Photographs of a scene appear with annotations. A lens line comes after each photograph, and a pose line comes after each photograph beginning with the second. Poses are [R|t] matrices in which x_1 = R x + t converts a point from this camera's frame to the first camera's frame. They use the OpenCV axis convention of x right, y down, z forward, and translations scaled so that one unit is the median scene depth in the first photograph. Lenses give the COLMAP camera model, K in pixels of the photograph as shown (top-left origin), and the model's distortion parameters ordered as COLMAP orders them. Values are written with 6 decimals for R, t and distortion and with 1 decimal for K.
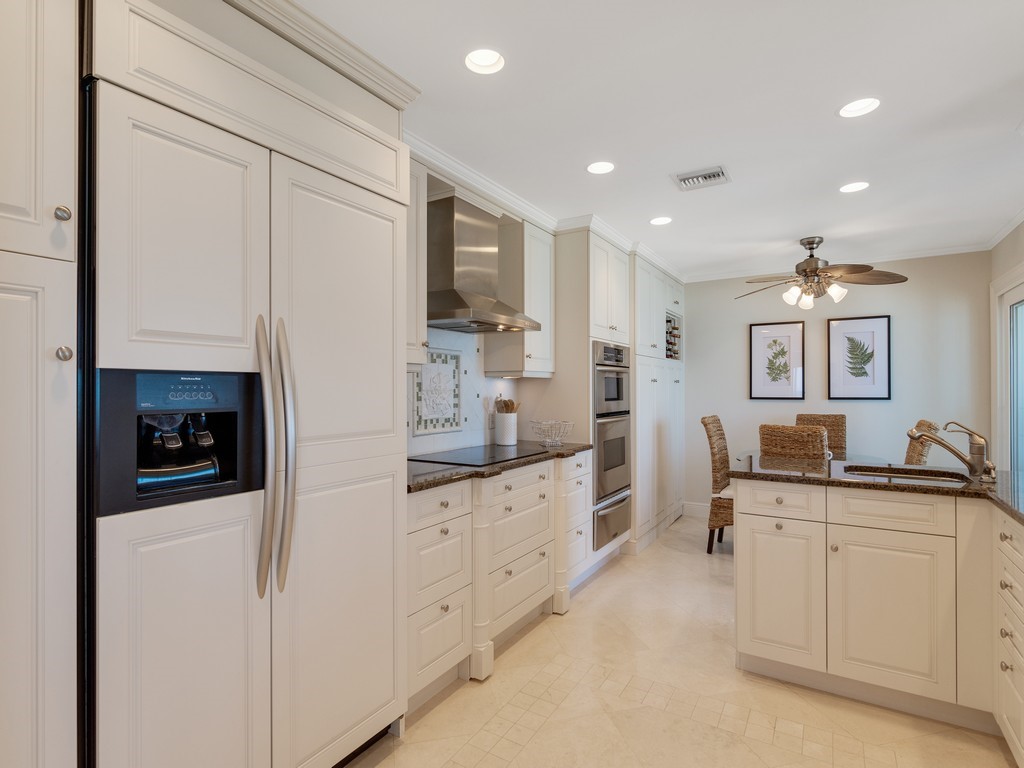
lens RADIAL K [[518.0, 0, 510.7], [0, 518.0, 387.1], [0, 0, 1]] dist [-0.007275, -0.000156]
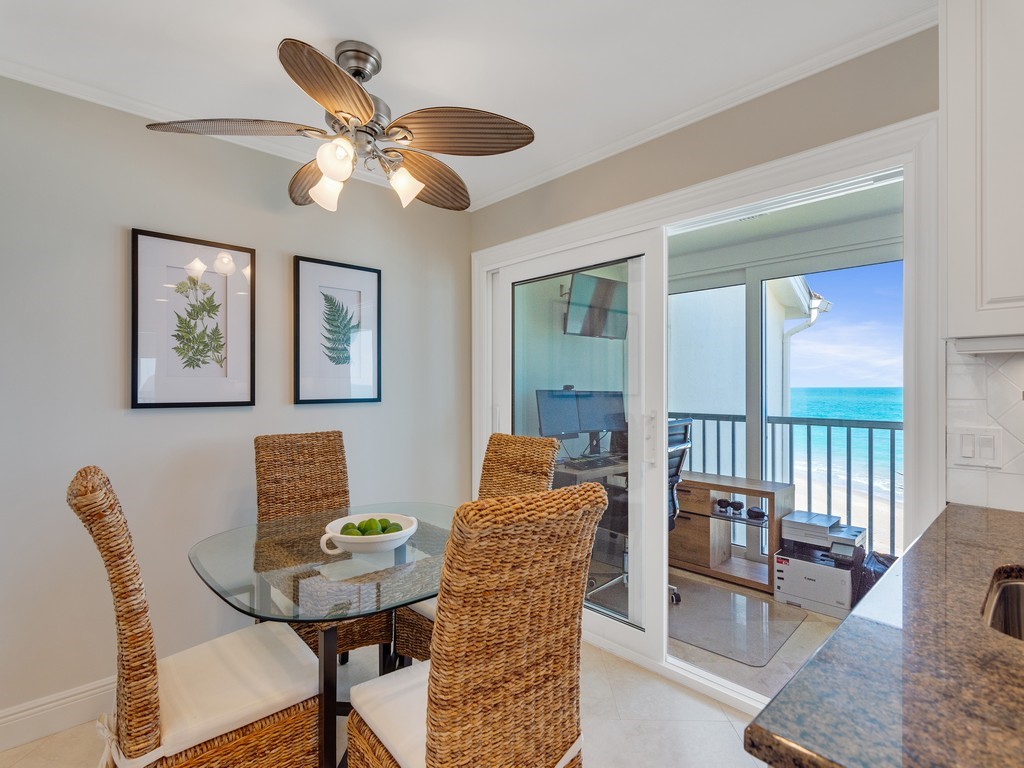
lens RADIAL K [[505.9, 0, 510.8], [0, 505.9, 388.8], [0, 0, 1]] dist [-0.006955, -0.000306]
pose [[0.259852, 0.001151, 0.965648, 0.238309], [-0.004542, 0.999990, 0.000031, 0.010244], [-0.965638, -0.004394, 0.259855, 0.951352]]
